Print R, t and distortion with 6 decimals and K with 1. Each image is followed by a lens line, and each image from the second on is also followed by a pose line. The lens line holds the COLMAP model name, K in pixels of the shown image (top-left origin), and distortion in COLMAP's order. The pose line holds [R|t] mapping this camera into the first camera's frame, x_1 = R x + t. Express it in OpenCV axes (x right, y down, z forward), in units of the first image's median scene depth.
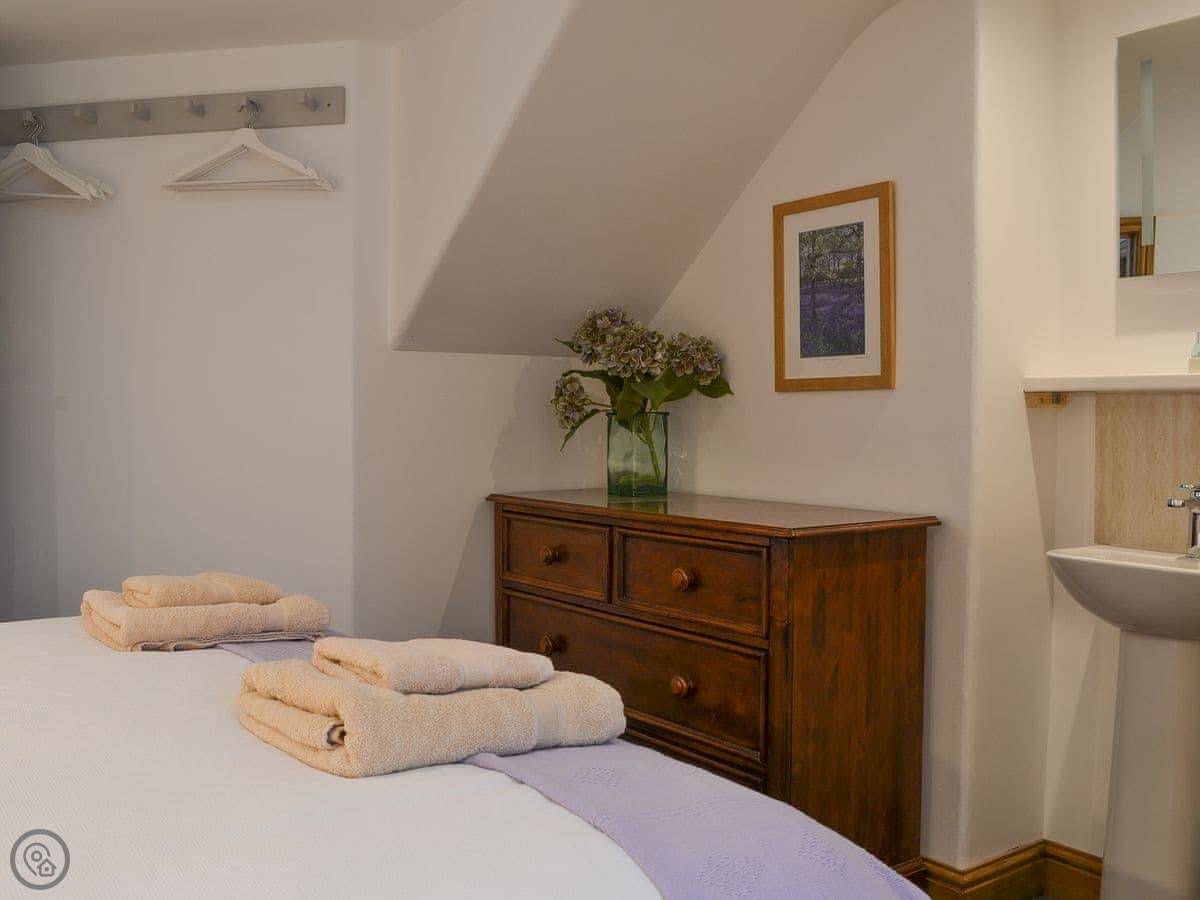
lens RADIAL K [[1141.0, 0, 600.0], [0, 1141.0, 450.0], [0, 0, 1]] dist [-0.069580, 0.017050]
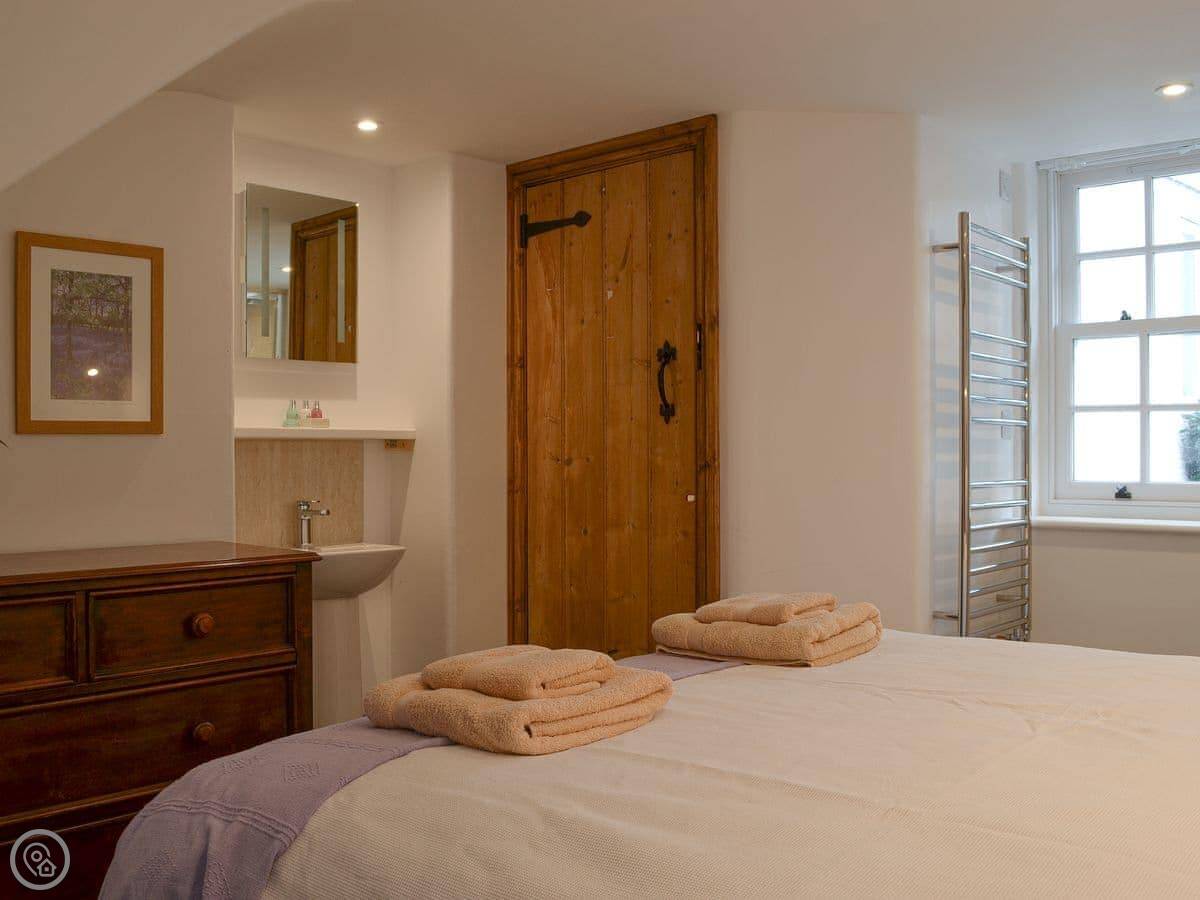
lens RADIAL K [[1101.7, 0, 600.0], [0, 1101.7, 450.0], [0, 0, 1]] dist [-0.075985, -0.000580]
pose [[-0.209886, -0.004474, 0.977716, -0.842486], [0.030974, 0.999457, 0.011223, -0.035485], [-0.977235, 0.032639, -0.209634, 0.771404]]
